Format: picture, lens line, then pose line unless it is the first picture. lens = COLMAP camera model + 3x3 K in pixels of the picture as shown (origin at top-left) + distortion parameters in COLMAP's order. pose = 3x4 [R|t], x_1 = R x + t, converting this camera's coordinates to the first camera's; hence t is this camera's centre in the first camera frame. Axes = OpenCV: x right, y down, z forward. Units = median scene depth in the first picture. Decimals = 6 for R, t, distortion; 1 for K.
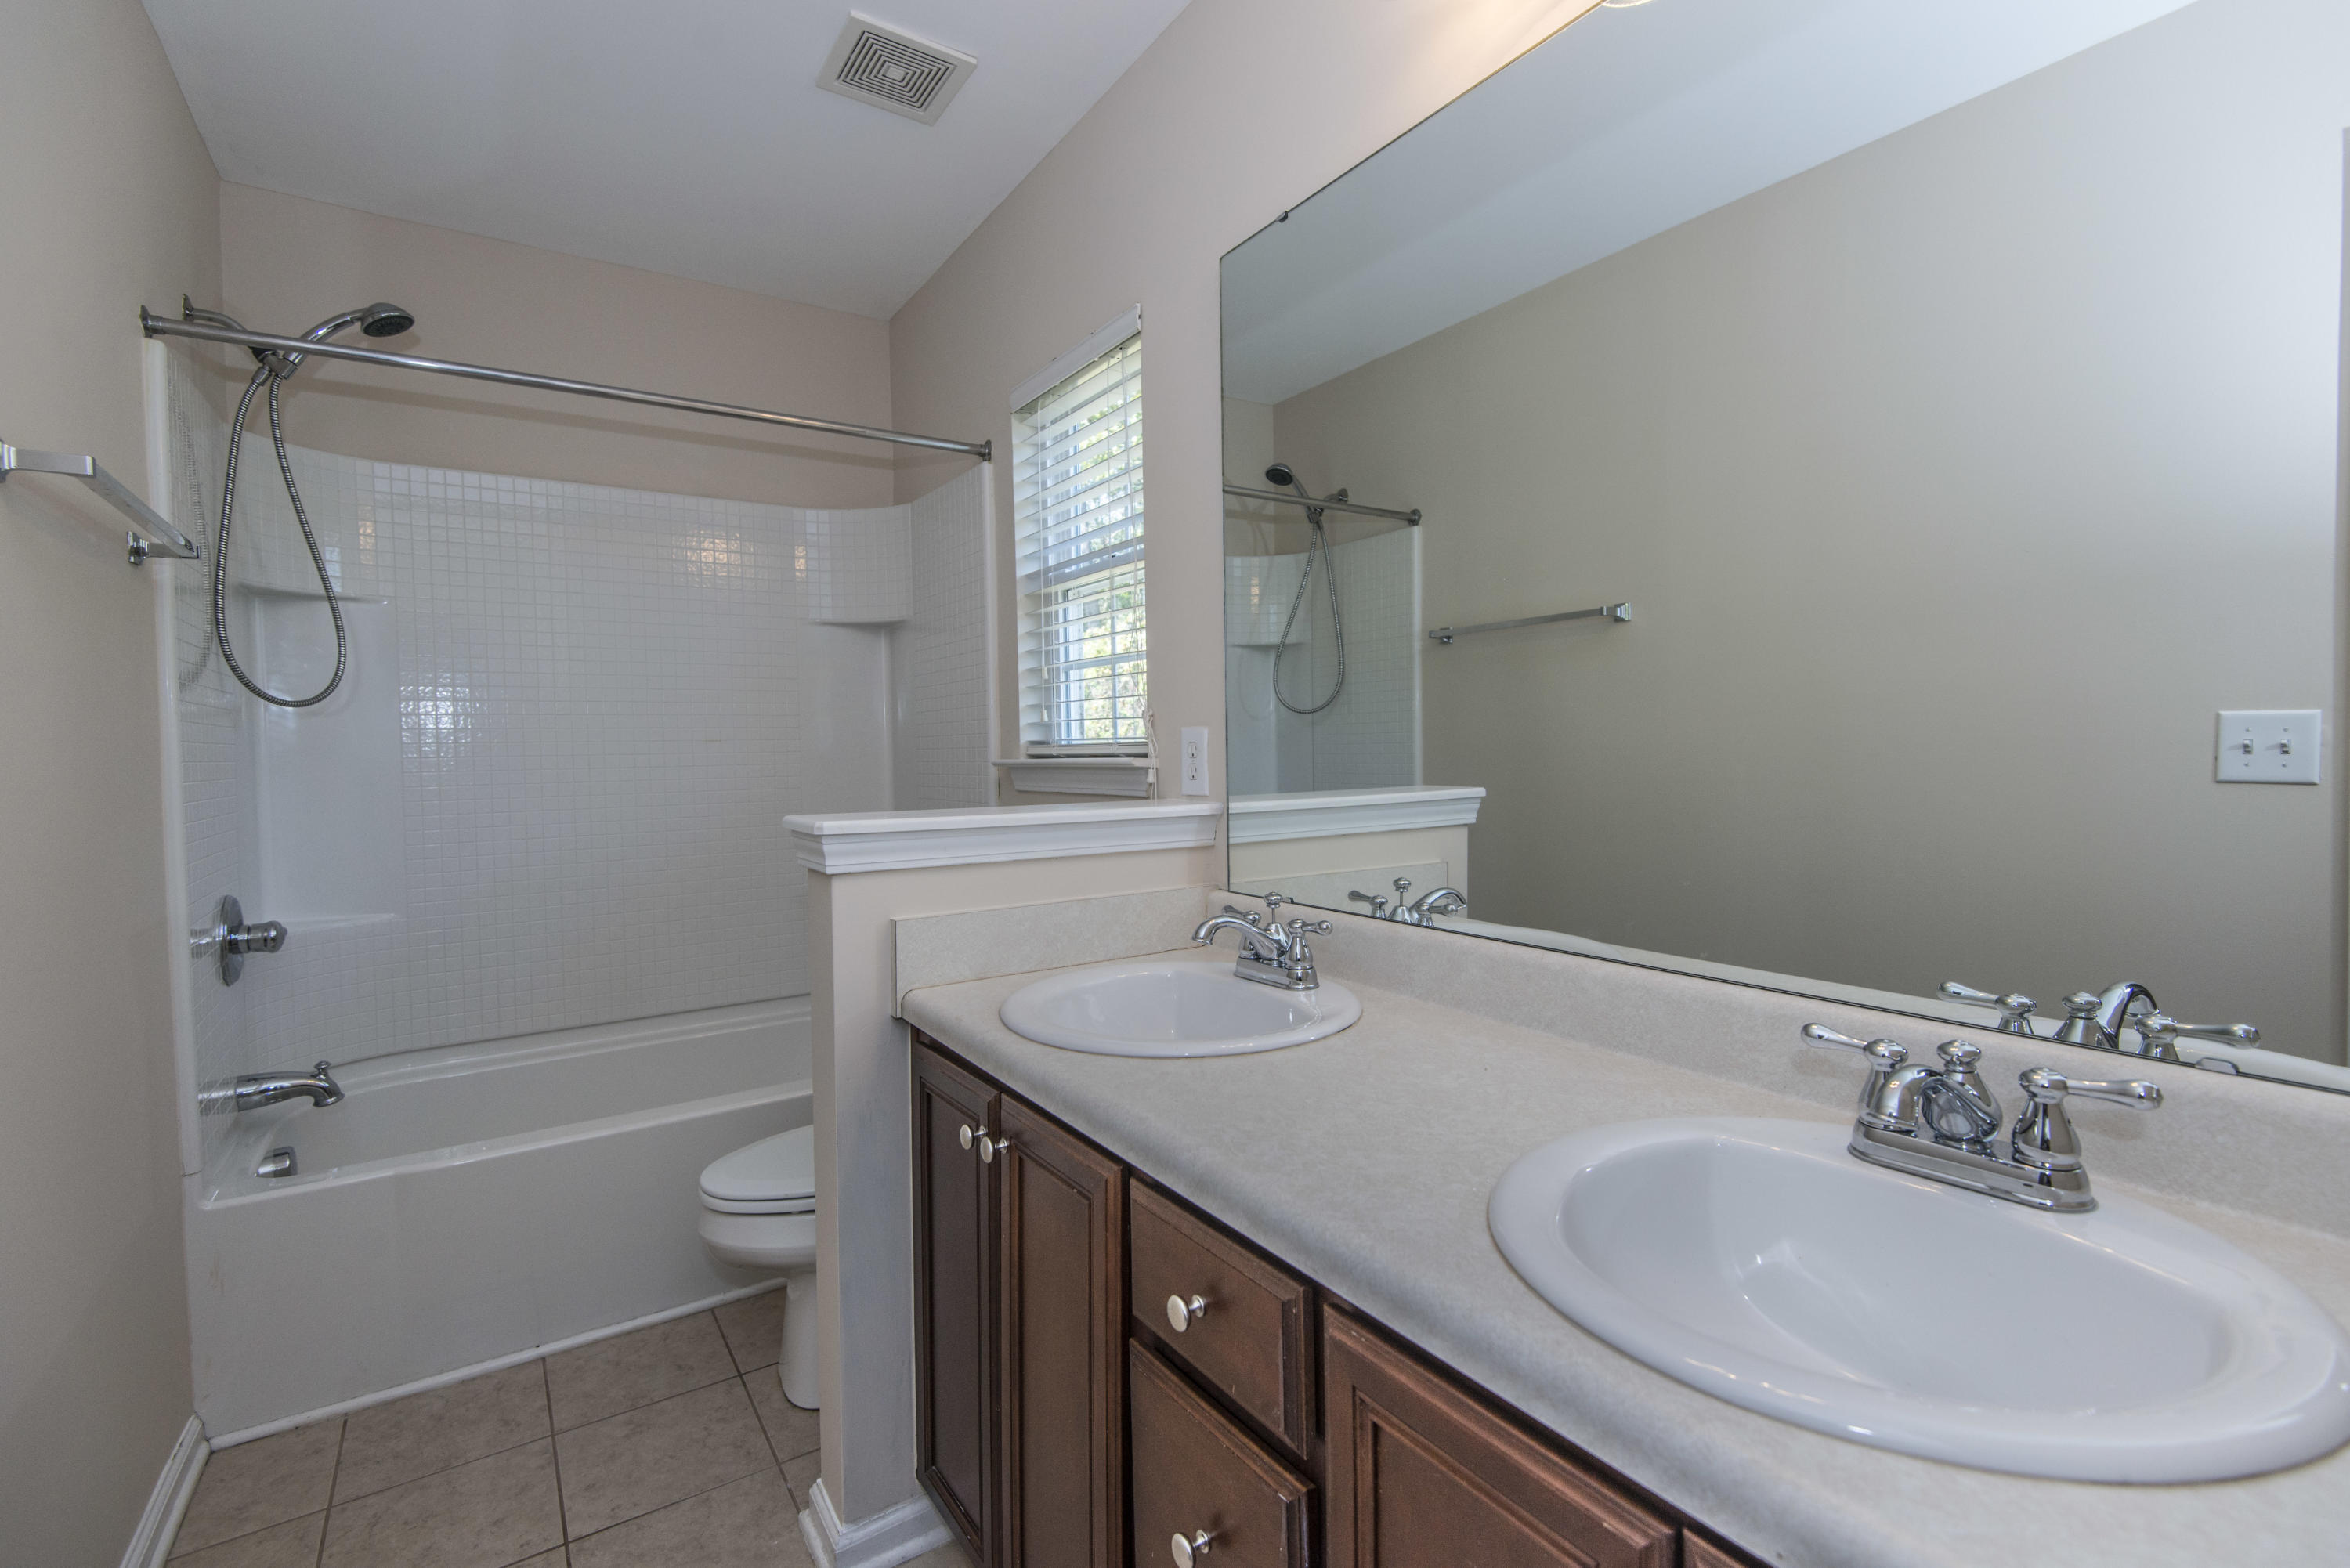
lens RADIAL K [[1059.4, 0, 1179.6], [0, 1059.4, 776.5], [0, 0, 1]] dist [0.031289, -0.017312]
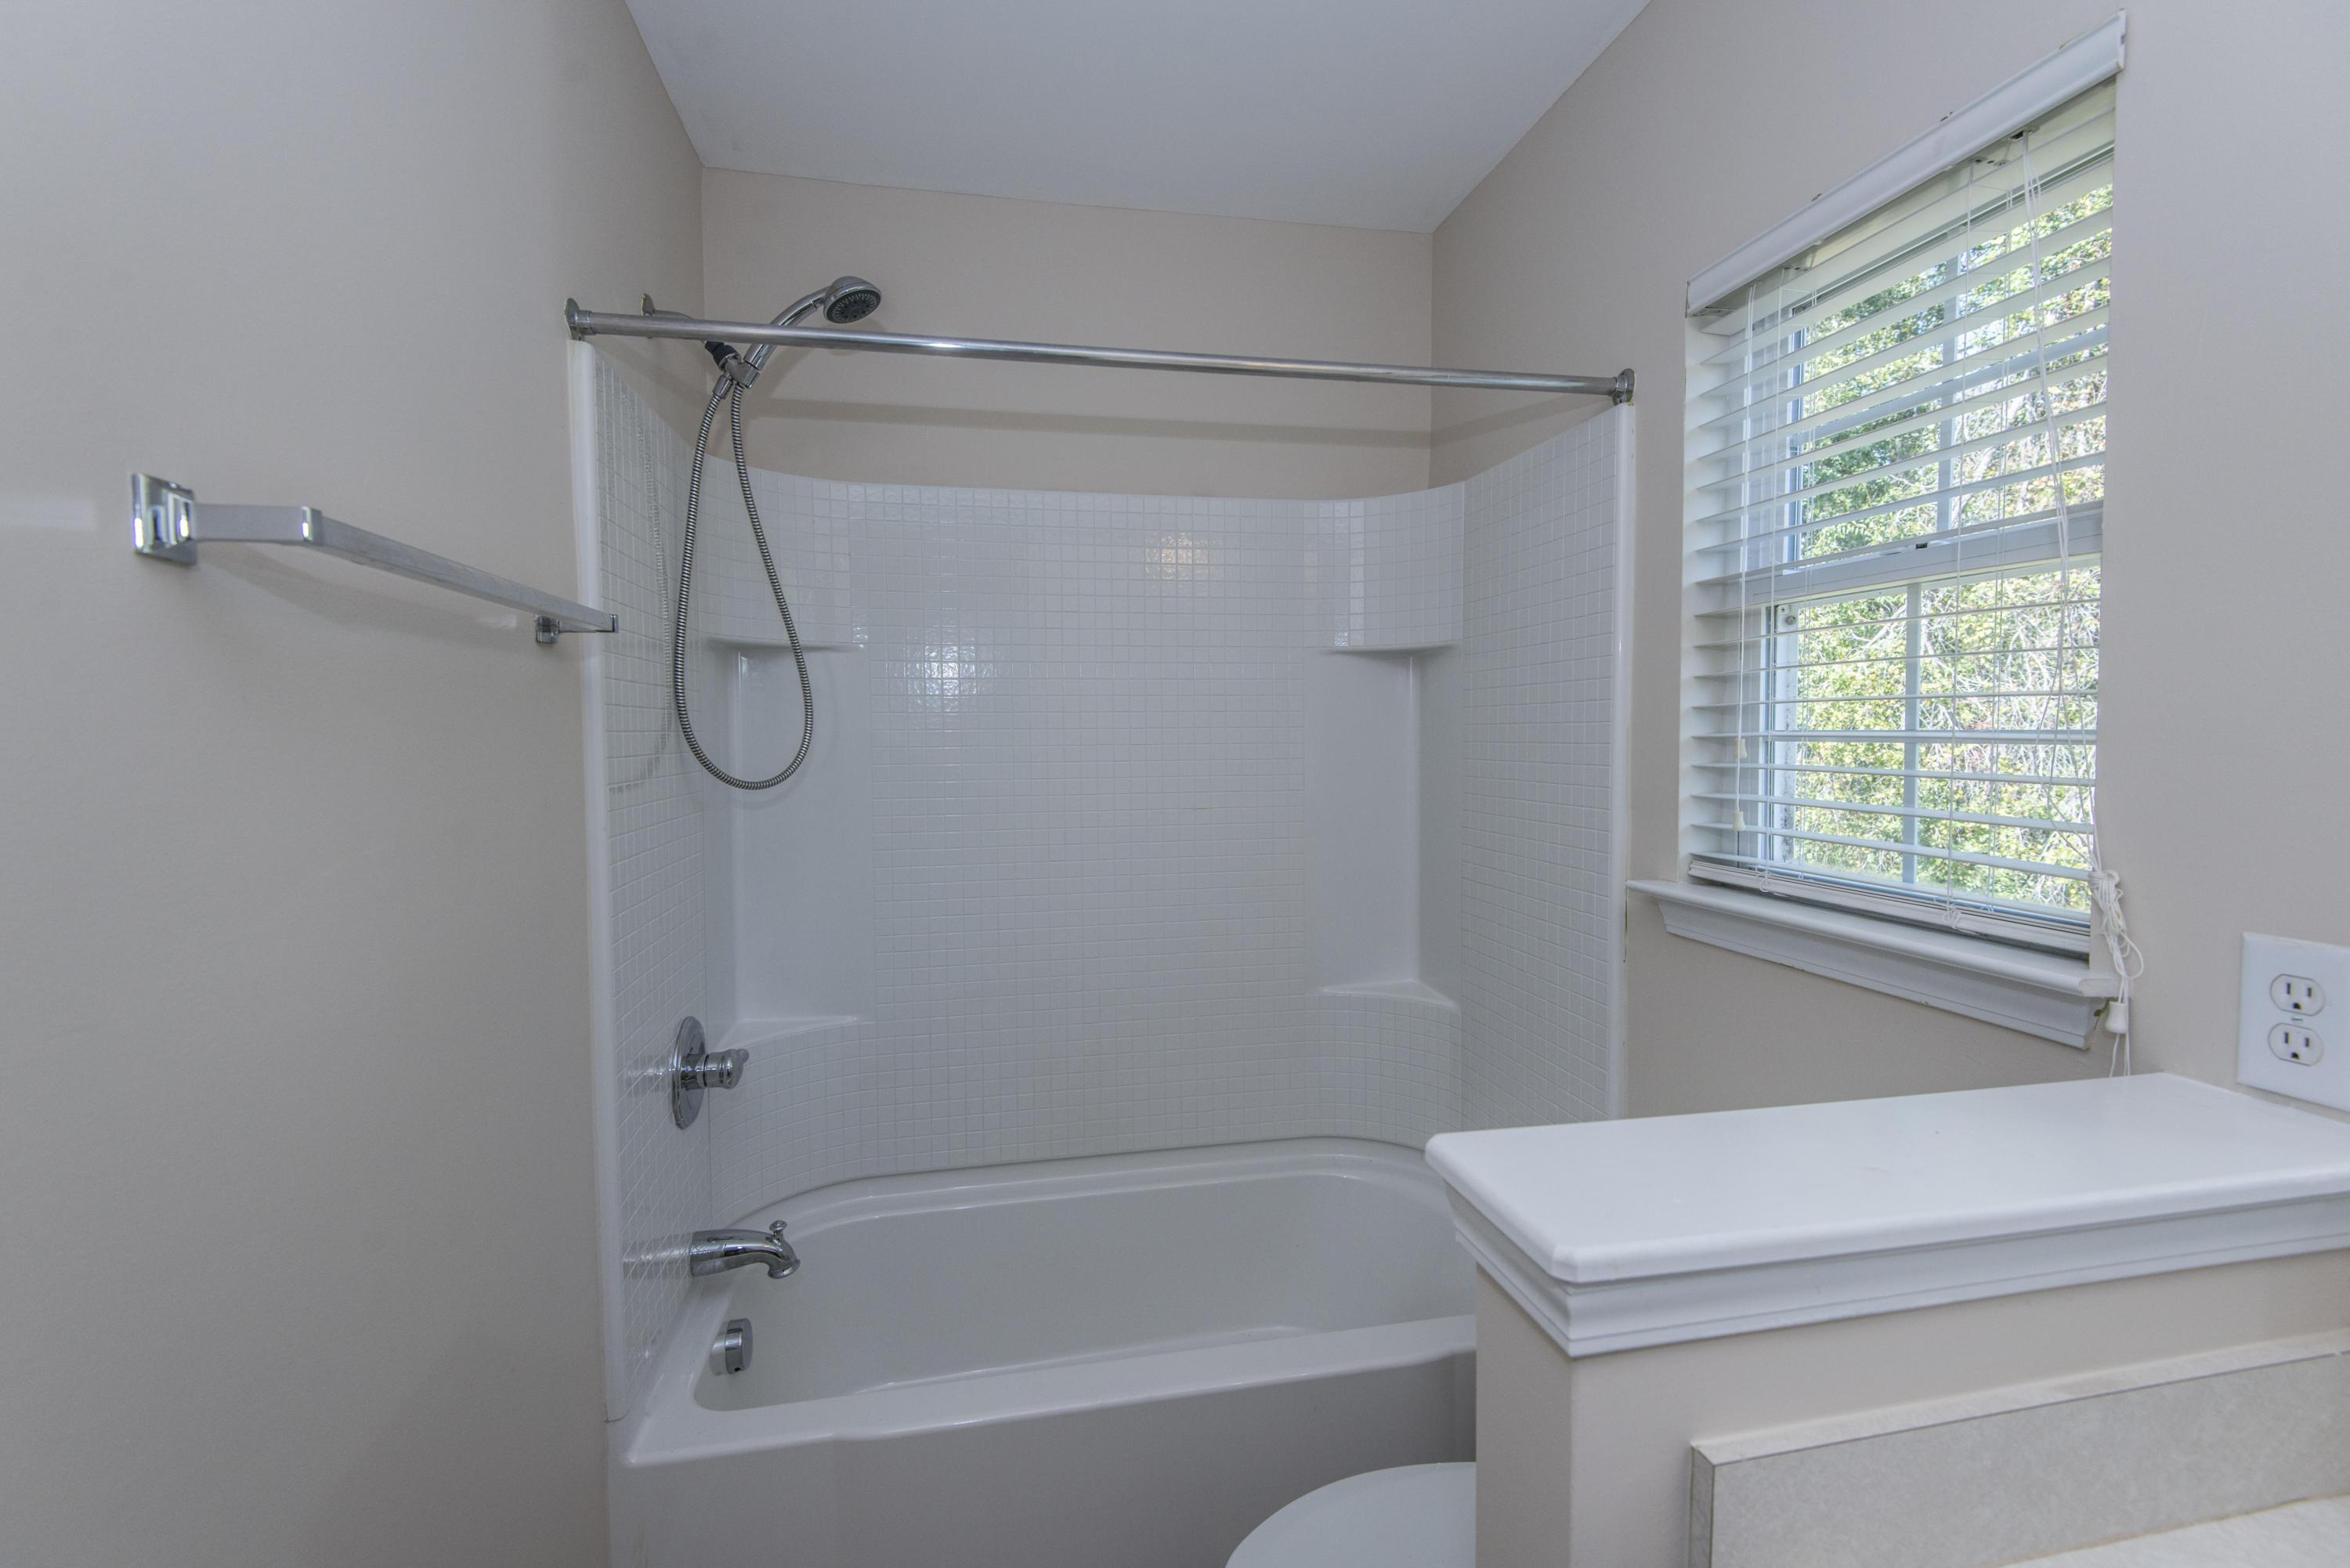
lens RADIAL K [[1059.4, 0, 1183.3], [0, 1059.4, 786.7], [0, 0, 1]] dist [0.031289, -0.017312]
pose [[0.928111, 0.029926, -0.371099, -0.216467], [-0.018698, 0.999253, 0.033818, -0.101190], [0.371834, -0.024448, 0.927977, 0.365239]]
